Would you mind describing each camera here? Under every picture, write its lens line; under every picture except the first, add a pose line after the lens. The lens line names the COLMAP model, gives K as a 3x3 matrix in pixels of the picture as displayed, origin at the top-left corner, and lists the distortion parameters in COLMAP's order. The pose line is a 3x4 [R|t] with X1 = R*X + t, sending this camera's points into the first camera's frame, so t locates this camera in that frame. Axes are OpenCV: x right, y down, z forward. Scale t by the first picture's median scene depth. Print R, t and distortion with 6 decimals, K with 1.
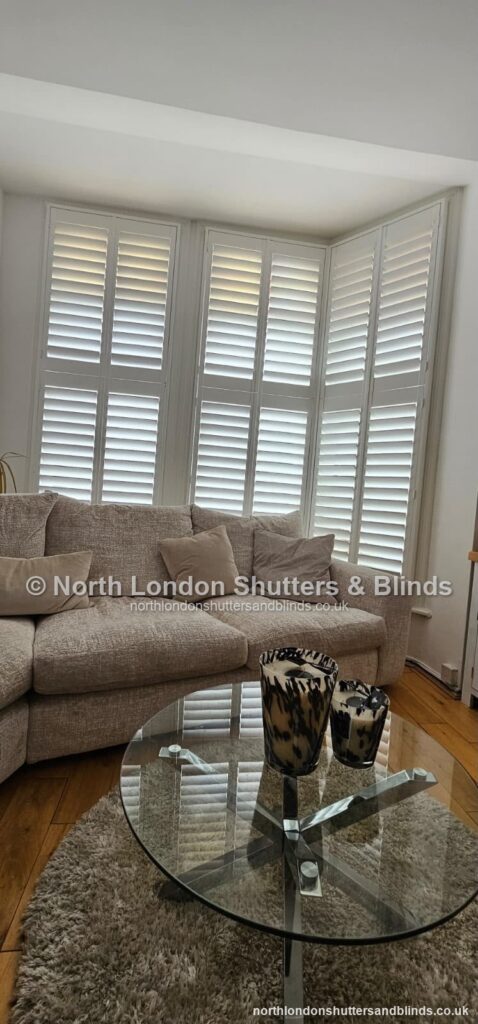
lens RADIAL K [[442.9, 0, 239.0], [0, 442.9, 512.0], [0, 0, 1]] dist [0.000976, 0.000047]
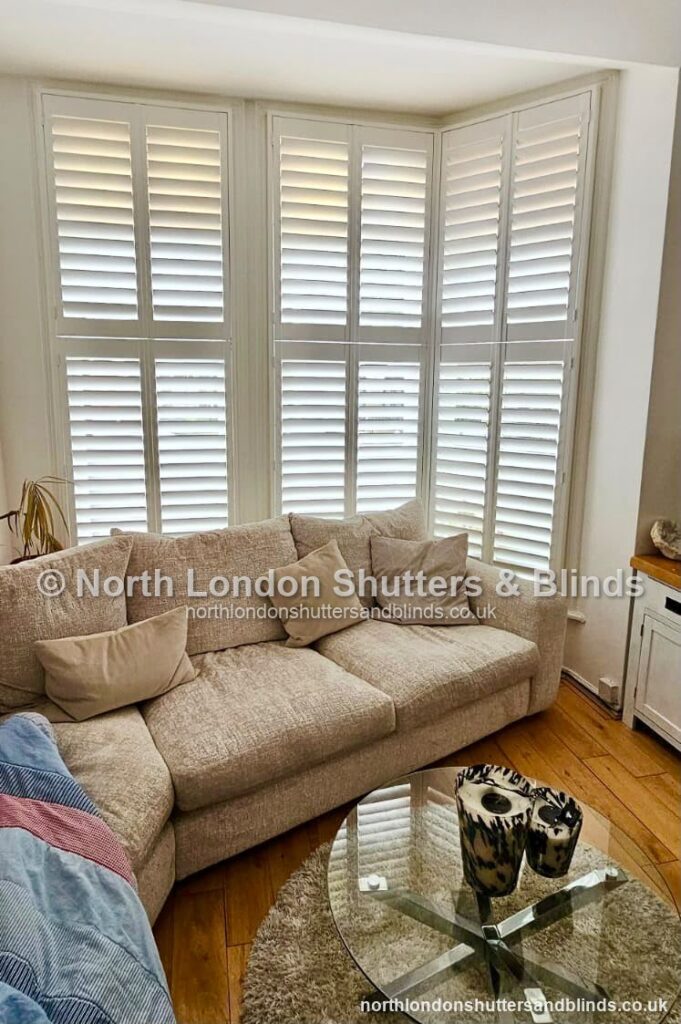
lens RADIAL K [[619.6, 0, 353.1], [0, 619.6, 508.6], [0, 0, 1]] dist [0.000424, -0.000010]
pose [[0.992968, -0.081109, 0.086236, -0.091407], [0.067585, 0.986437, 0.149581, -0.187664], [-0.097199, -0.142700, 0.984982, -0.092585]]
